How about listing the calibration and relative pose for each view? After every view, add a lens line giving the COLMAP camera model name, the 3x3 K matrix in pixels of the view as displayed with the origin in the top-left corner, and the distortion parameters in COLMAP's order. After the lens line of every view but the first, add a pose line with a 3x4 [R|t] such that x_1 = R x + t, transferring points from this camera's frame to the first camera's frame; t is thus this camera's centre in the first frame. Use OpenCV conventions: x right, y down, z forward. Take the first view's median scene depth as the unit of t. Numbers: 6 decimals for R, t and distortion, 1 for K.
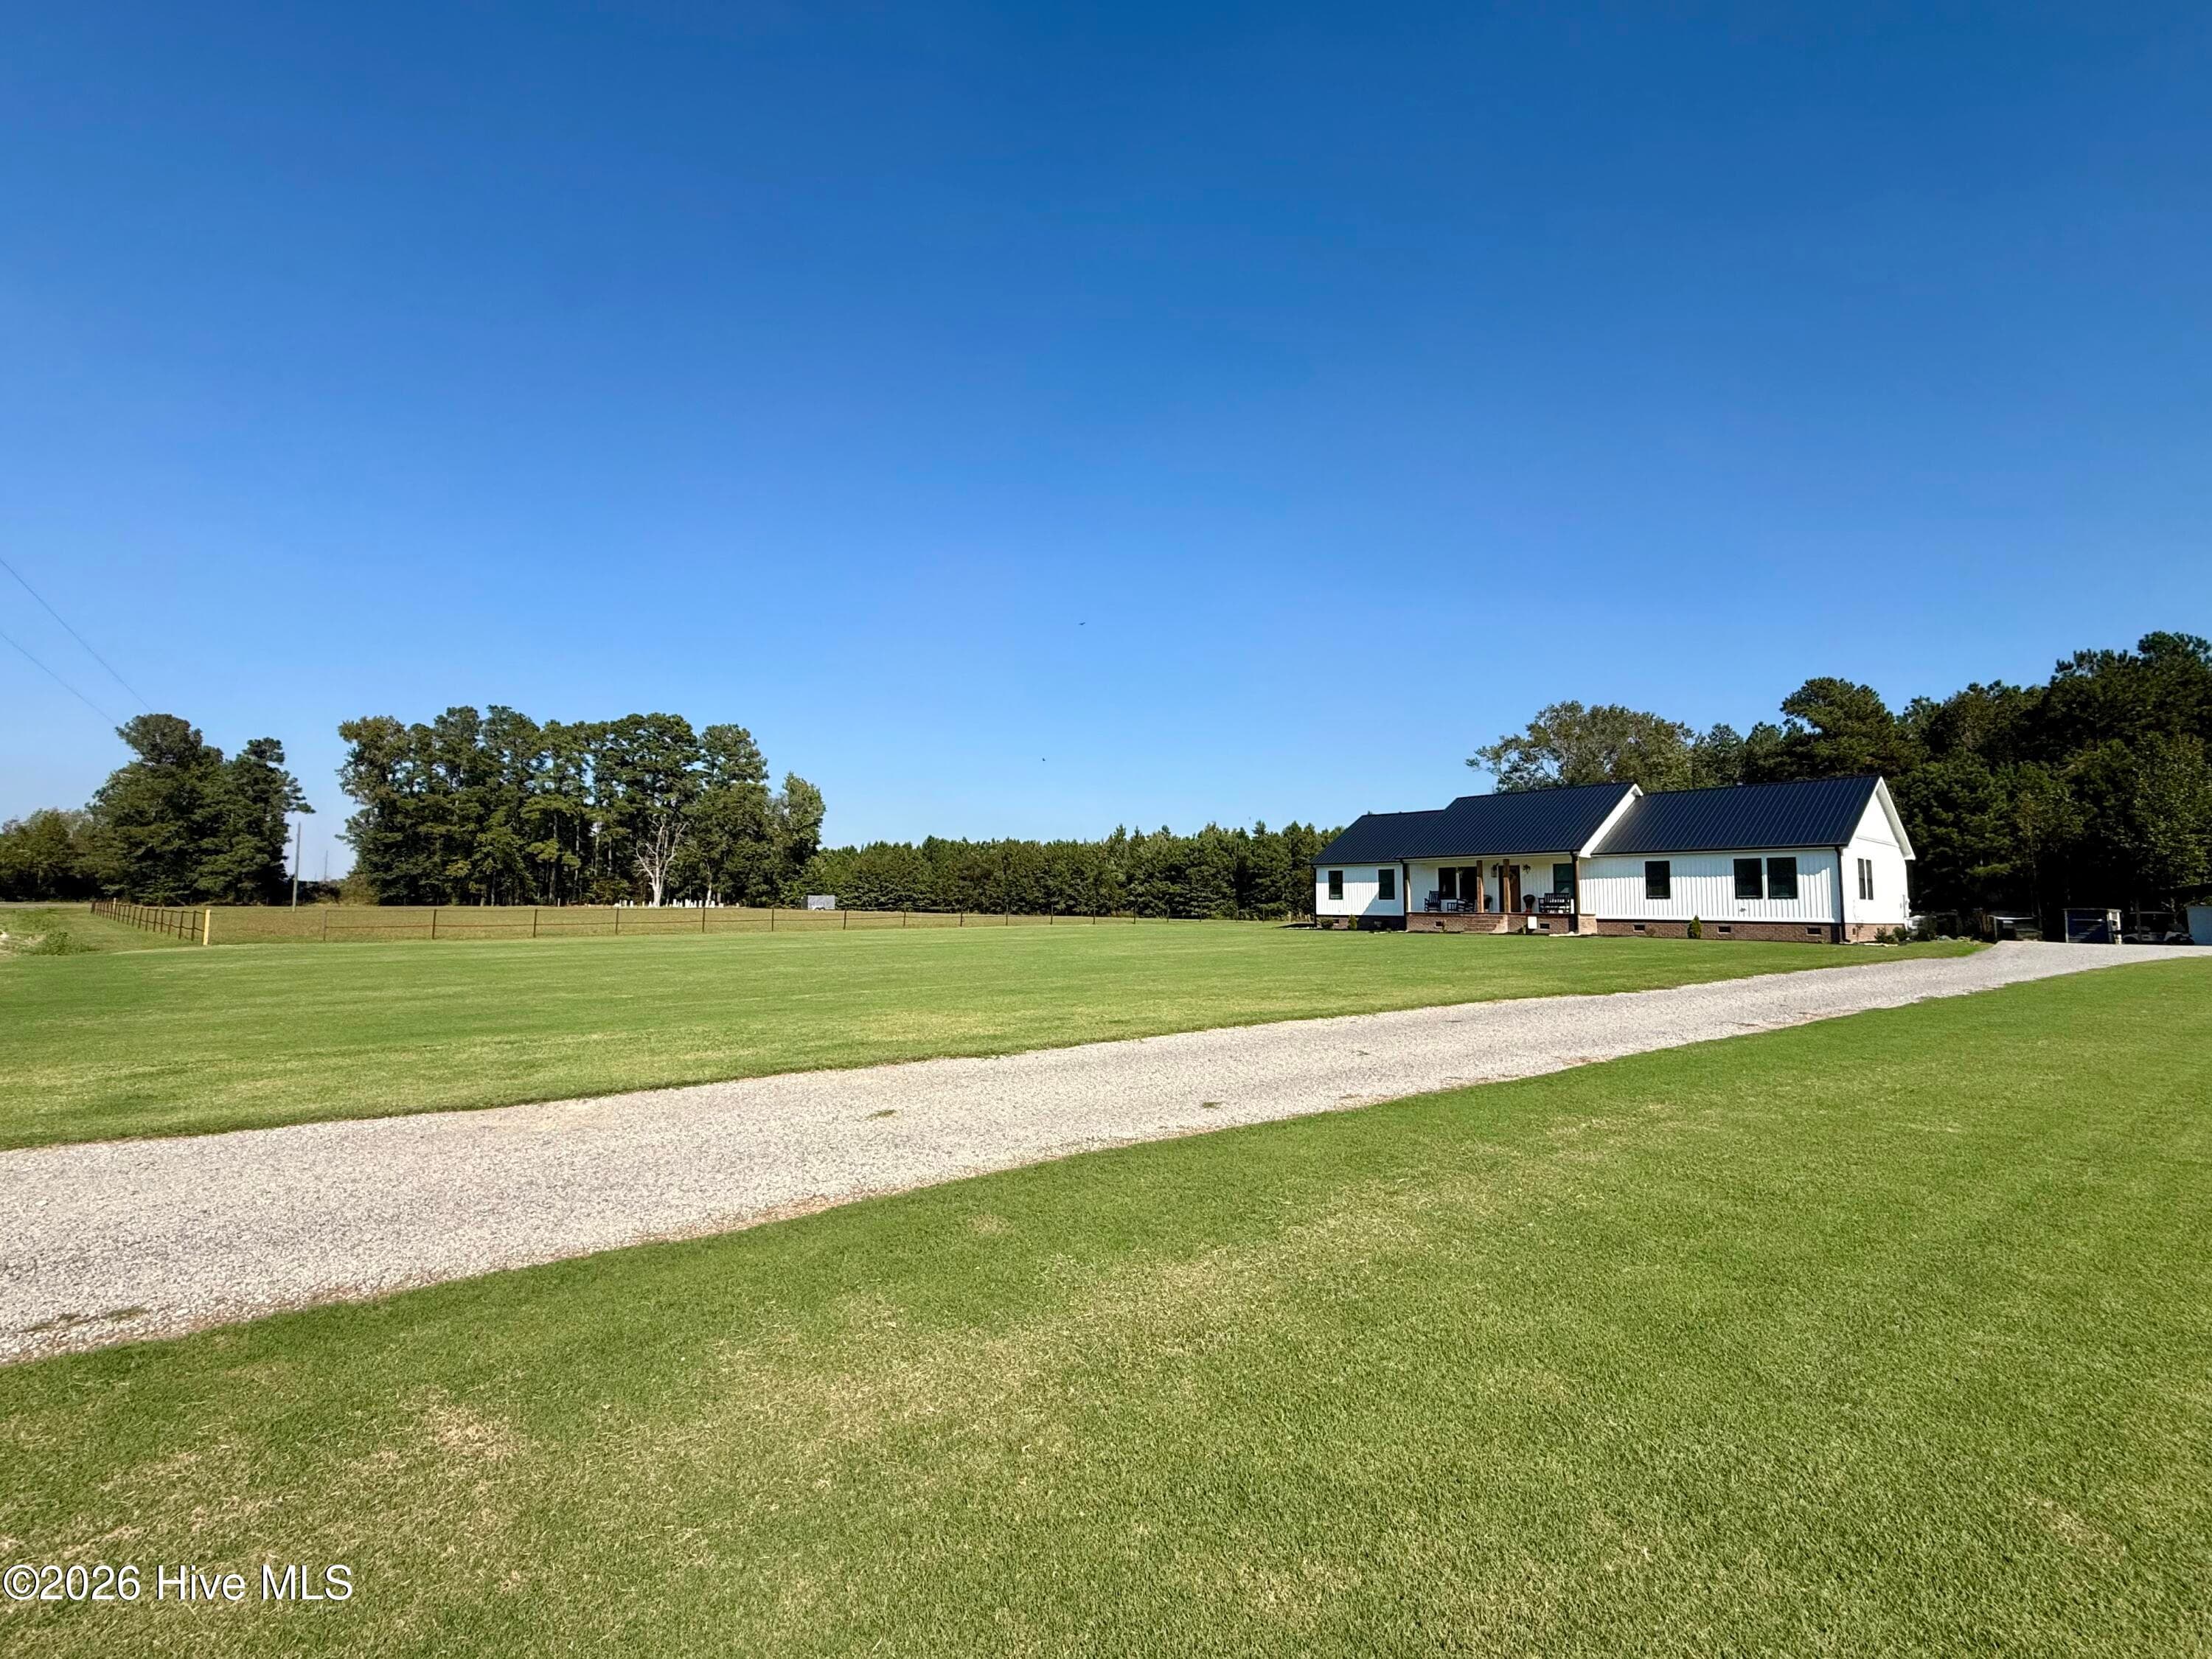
lens RADIAL K [[951.1, 0, 1111.2], [0, 951.1, 828.9], [0, 0, 1]] dist [0.003275, 0.000535]
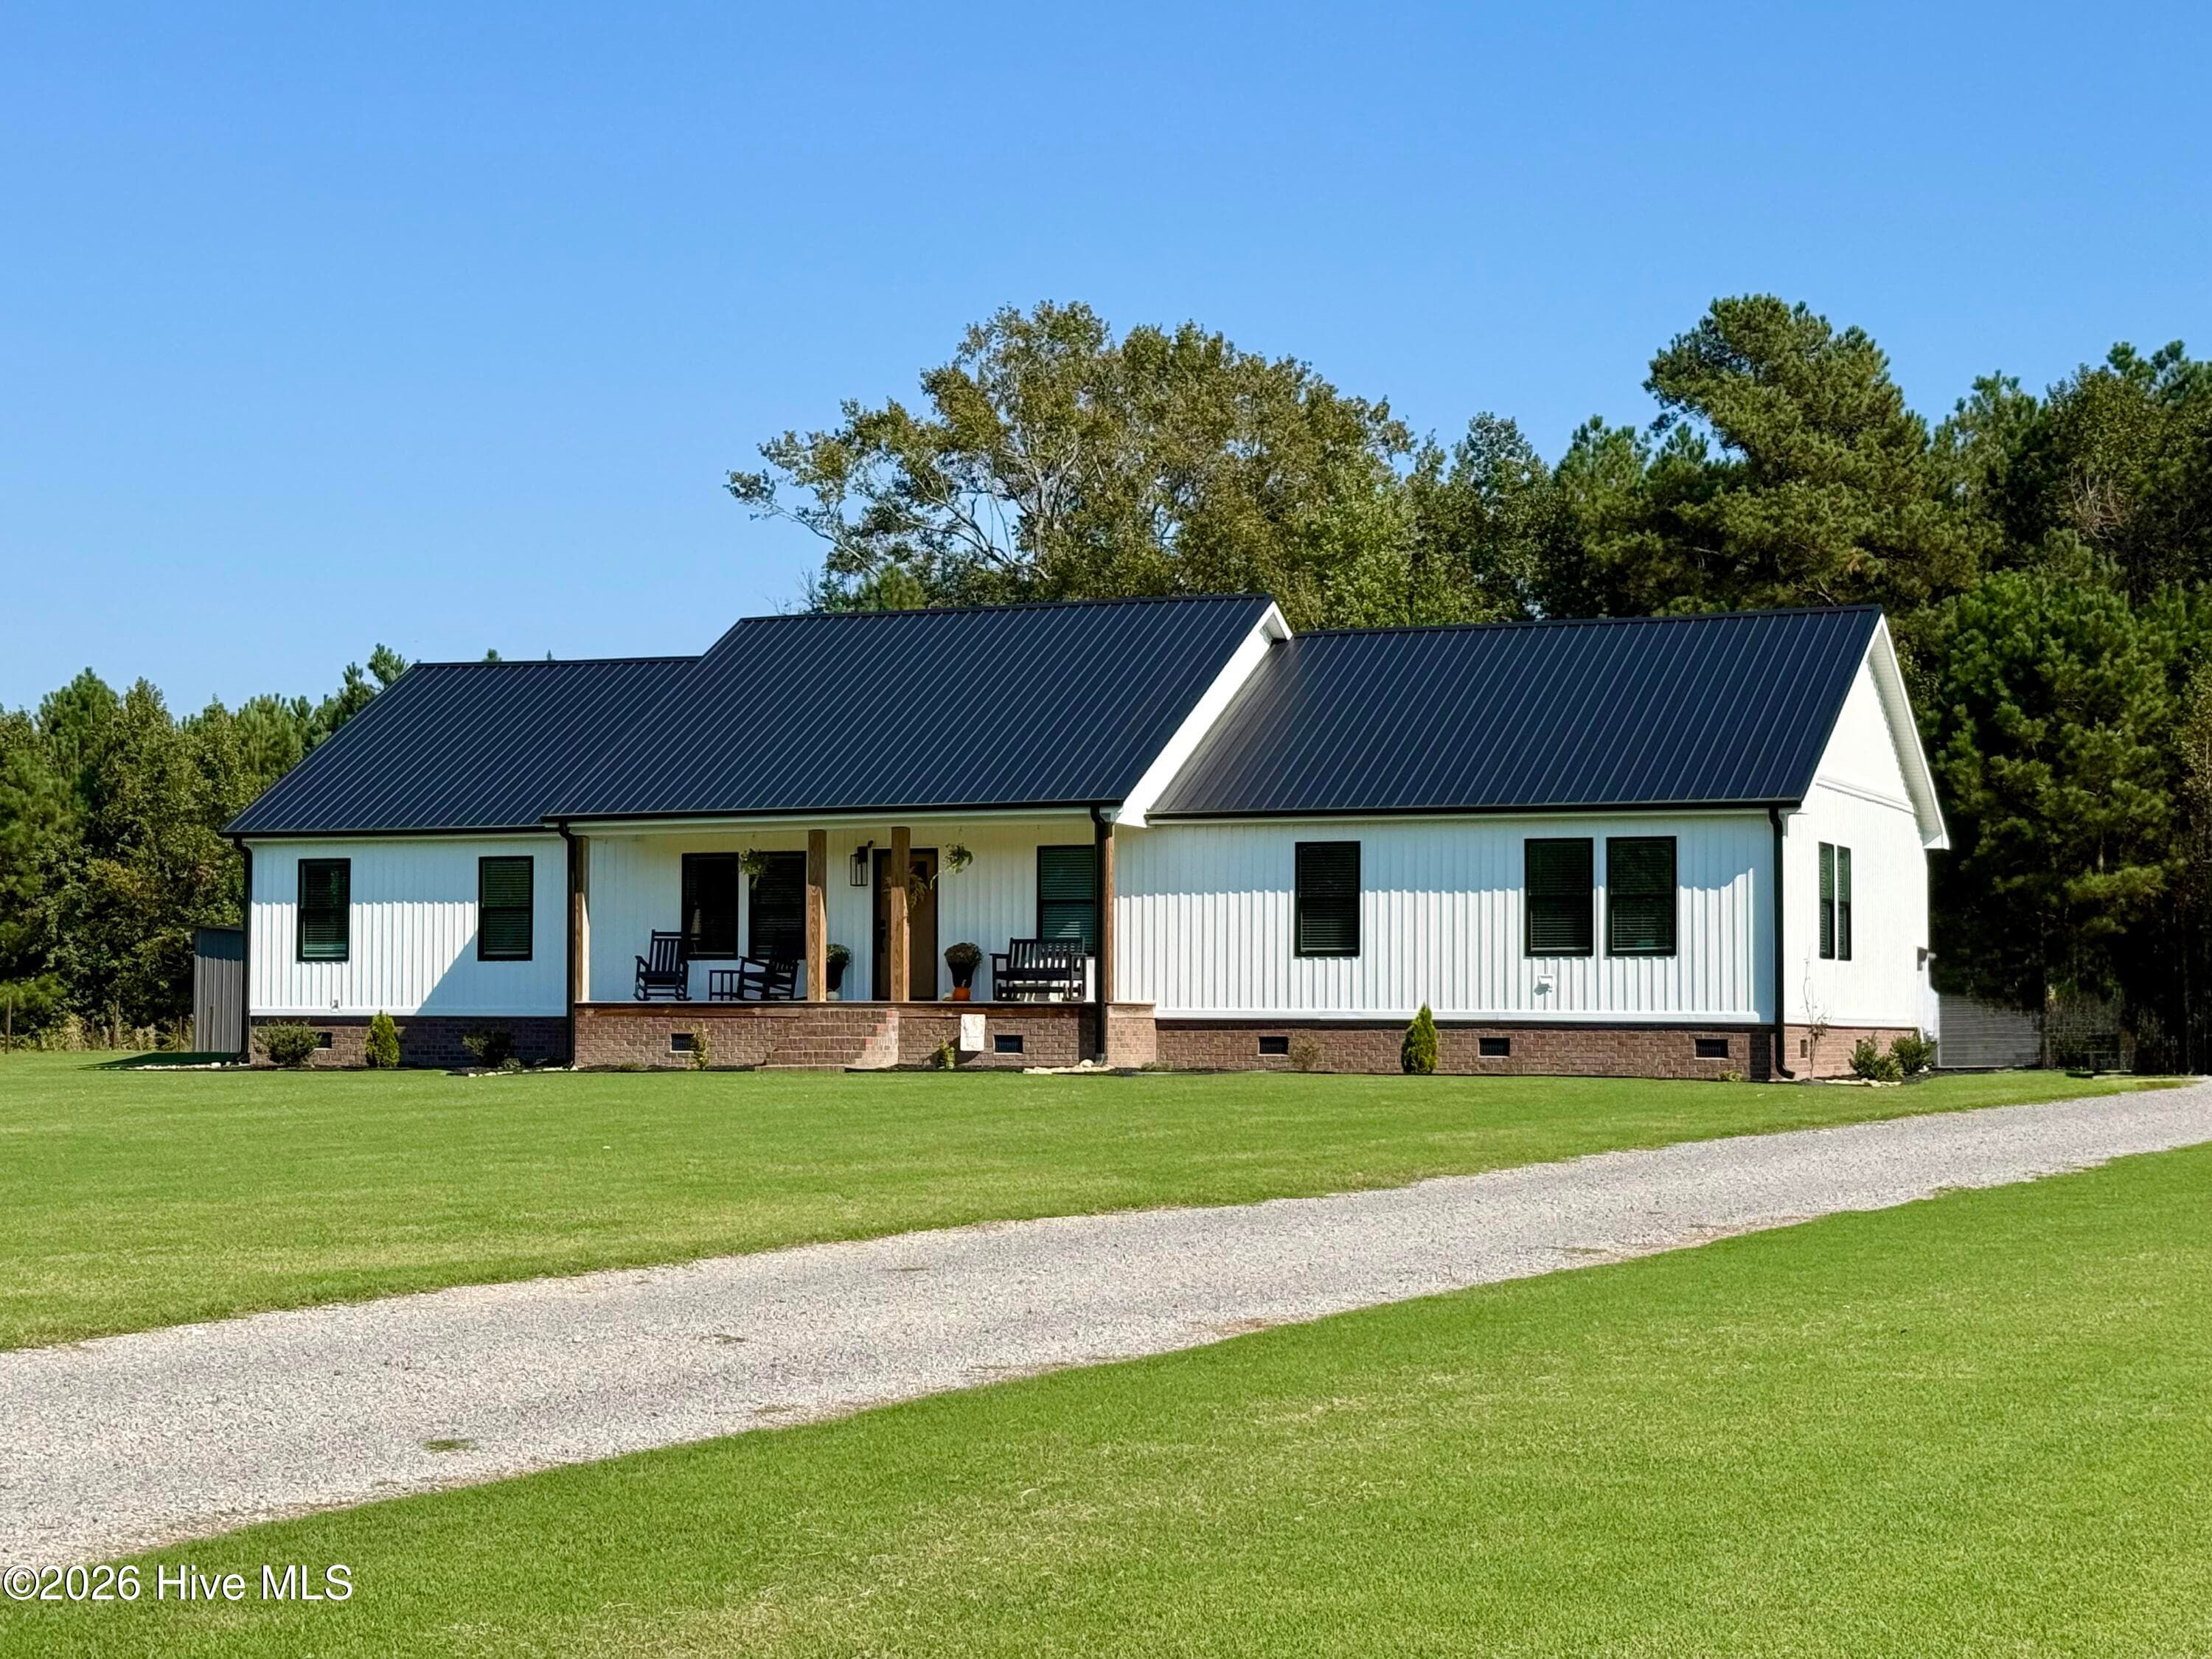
lens RADIAL K [[3645.6, 0, 1106.0], [0, 3645.6, 829.5], [0, 0, 1]] dist [0.156312, 0.086088]
pose [[0.890251, 0.017938, 0.455118, -0.021684], [-0.033554, 0.999092, 0.026257, -0.000260], [-0.454234, -0.038646, 0.890044, -0.027225]]
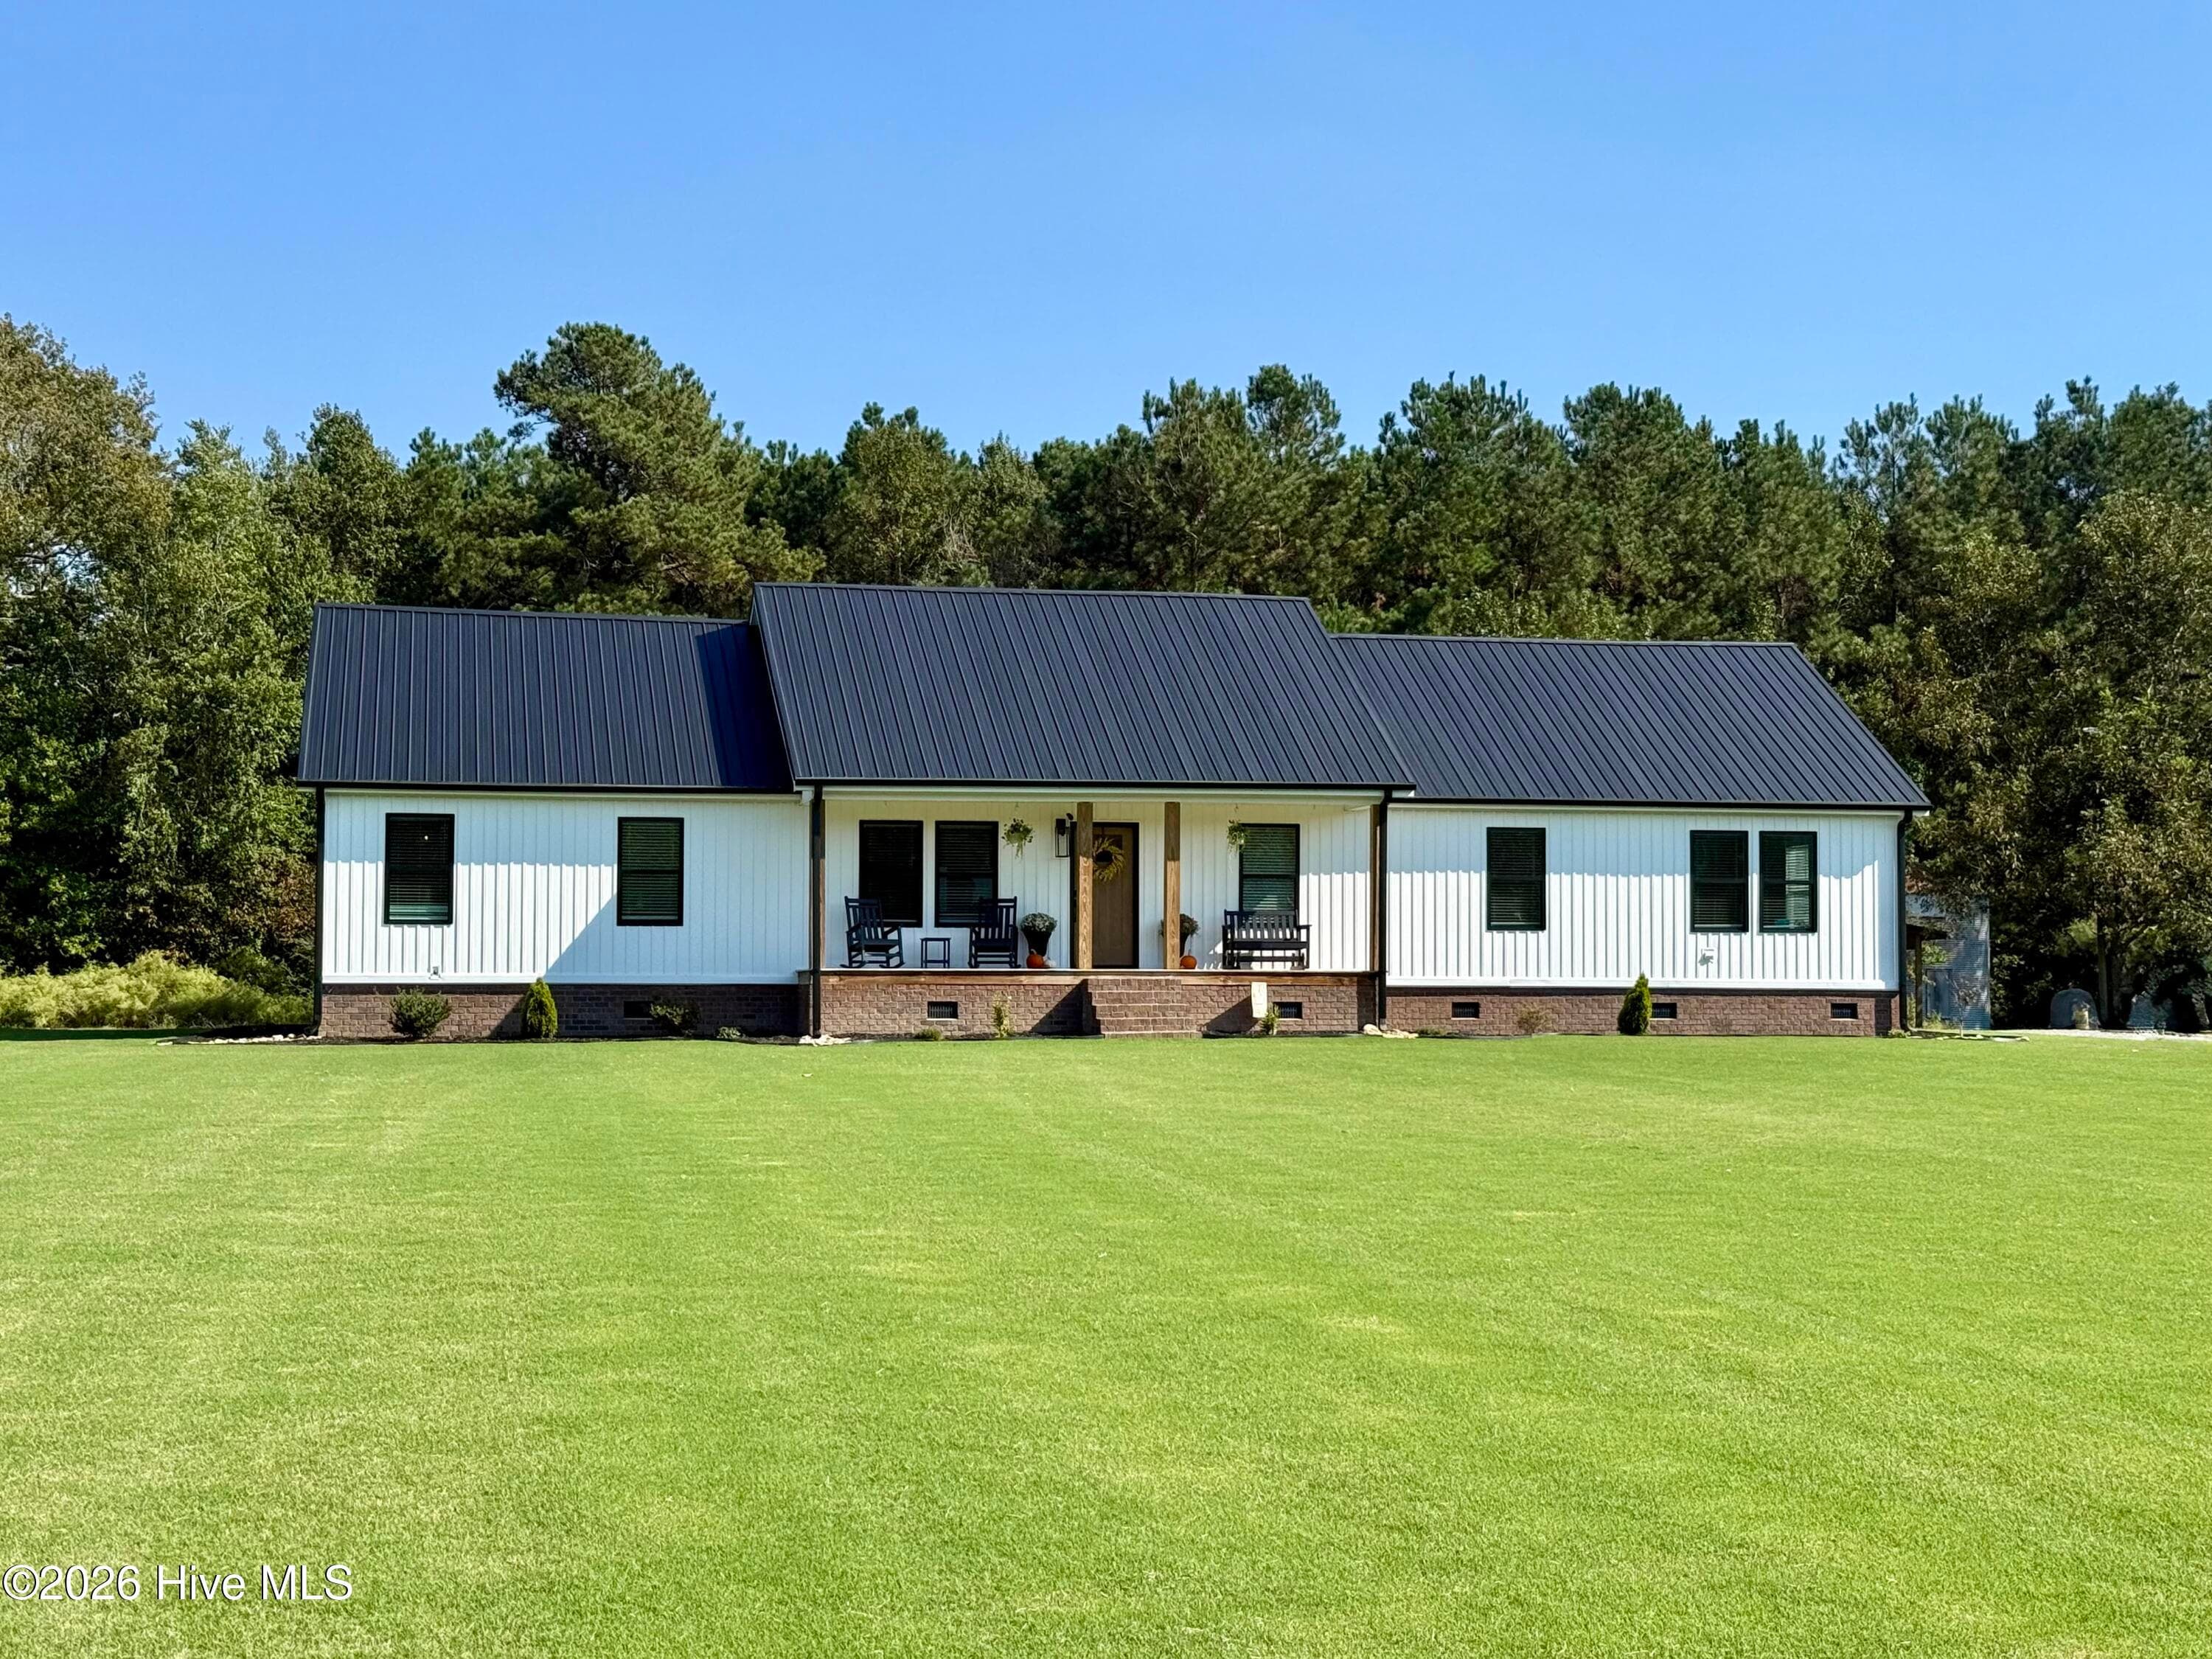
lens RADIAL K [[3237.7, 0, 1125.6], [0, 3237.7, 836.9], [0, 0, 1]] dist [0.141311, 0.011093]
pose [[0.468457, 0.032026, 0.882906, -0.194757], [-0.071894, 0.997410, 0.001966, 0.014877], [-0.880556, -0.064397, 0.469546, 0.177546]]
